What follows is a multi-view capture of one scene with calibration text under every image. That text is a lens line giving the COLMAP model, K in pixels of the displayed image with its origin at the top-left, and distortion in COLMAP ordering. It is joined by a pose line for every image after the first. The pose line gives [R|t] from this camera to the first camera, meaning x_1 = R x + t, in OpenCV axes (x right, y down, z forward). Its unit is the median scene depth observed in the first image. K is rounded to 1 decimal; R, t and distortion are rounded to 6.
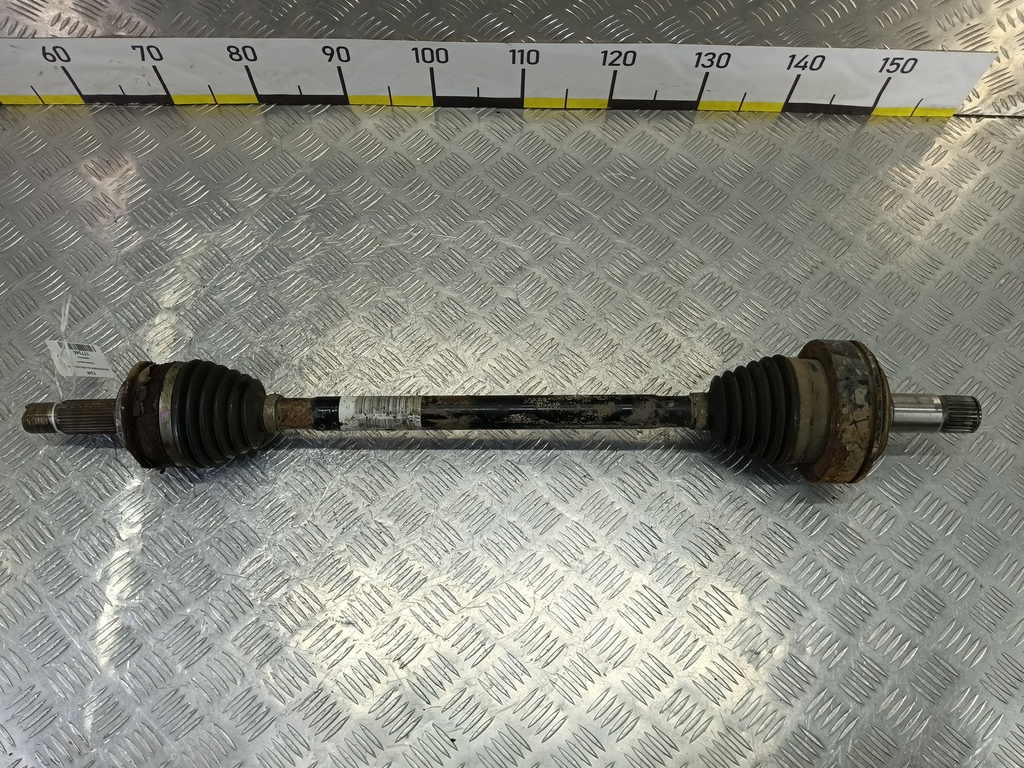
lens RADIAL K [[892.2, 0, 512.0], [0, 892.2, 384.0], [0, 0, 1]] dist [0.107513, -0.282466]
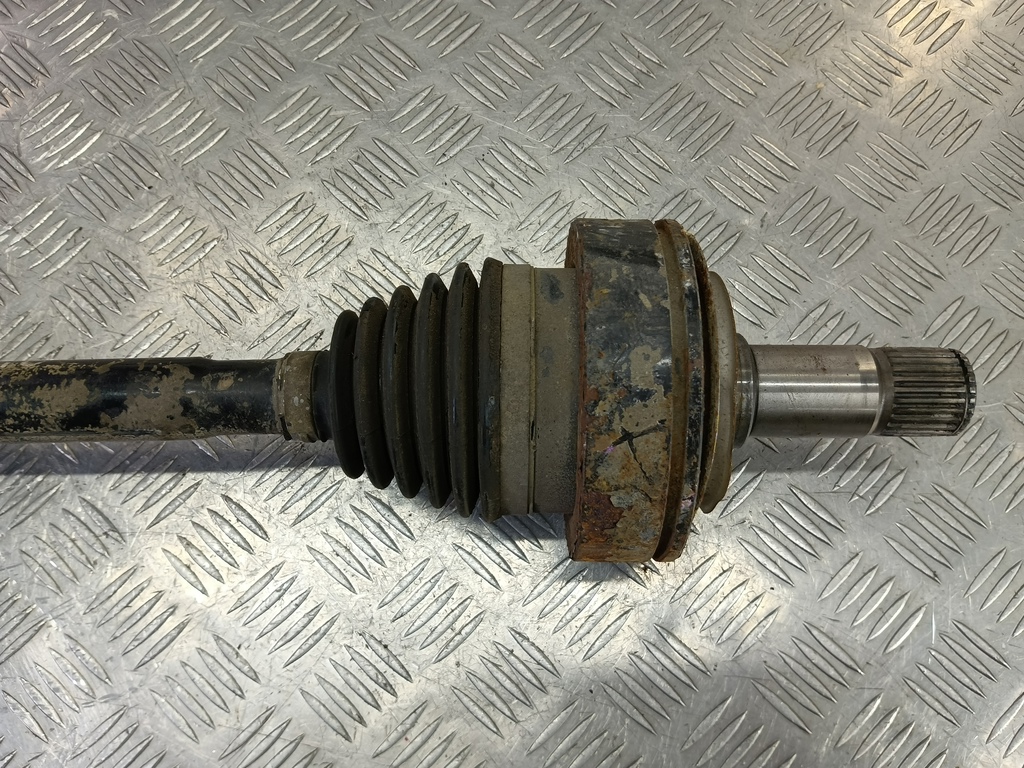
lens RADIAL K [[892.2, 0, 512.0], [0, 892.2, 384.0], [0, 0, 1]] dist [0.107513, -0.282466]
pose [[0.999866, -0.015761, -0.004481, 0.283589], [0.016141, 0.994470, 0.103776, -0.015950], [0.002820, -0.103834, 0.994591, 0.536252]]
